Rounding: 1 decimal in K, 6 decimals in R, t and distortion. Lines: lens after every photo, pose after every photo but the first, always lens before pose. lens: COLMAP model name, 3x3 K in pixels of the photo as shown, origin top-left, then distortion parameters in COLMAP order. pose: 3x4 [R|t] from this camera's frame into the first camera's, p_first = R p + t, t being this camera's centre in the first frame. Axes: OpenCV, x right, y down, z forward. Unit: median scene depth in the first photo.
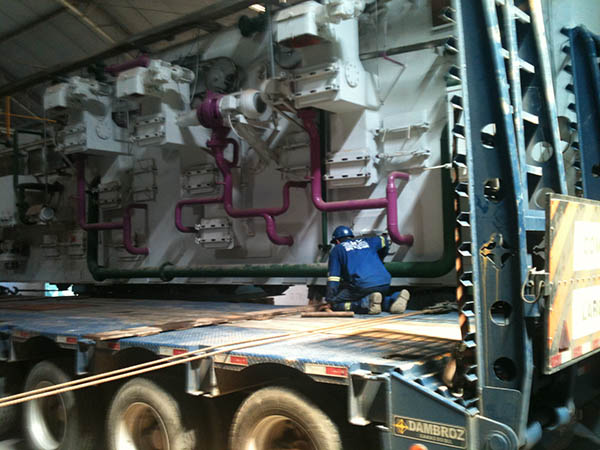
lens RADIAL K [[617.9, 0, 300.5], [0, 617.9, 226.0], [0, 0, 1]] dist [0.043876, 0.000000]
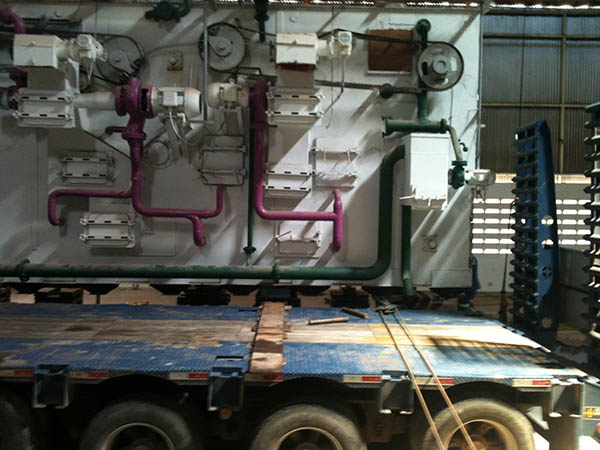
lens RADIAL K [[617.9, 0, 301.5], [0, 617.9, 227.9], [0, 0, 1]] dist [0.043876, 0.000000]
pose [[0.760285, 0.003598, 0.649580, -0.554776], [-0.064093, 0.995521, 0.069502, -0.078627], [-0.646420, -0.094475, 0.757110, 0.132162]]
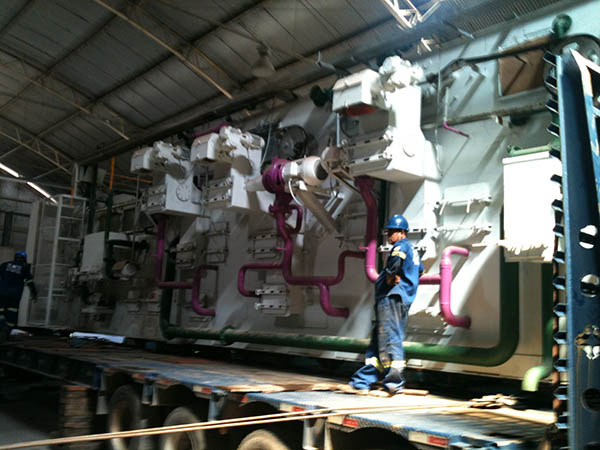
lens RADIAL K [[617.9, 0, 299.0], [0, 617.9, 223.6], [0, 0, 1]] dist [0.043876, 0.000000]
pose [[0.981356, 0.049835, -0.185625, 0.083699], [-0.071341, 0.991252, -0.111037, -0.001868], [0.178468, 0.122209, 0.976327, 0.035001]]
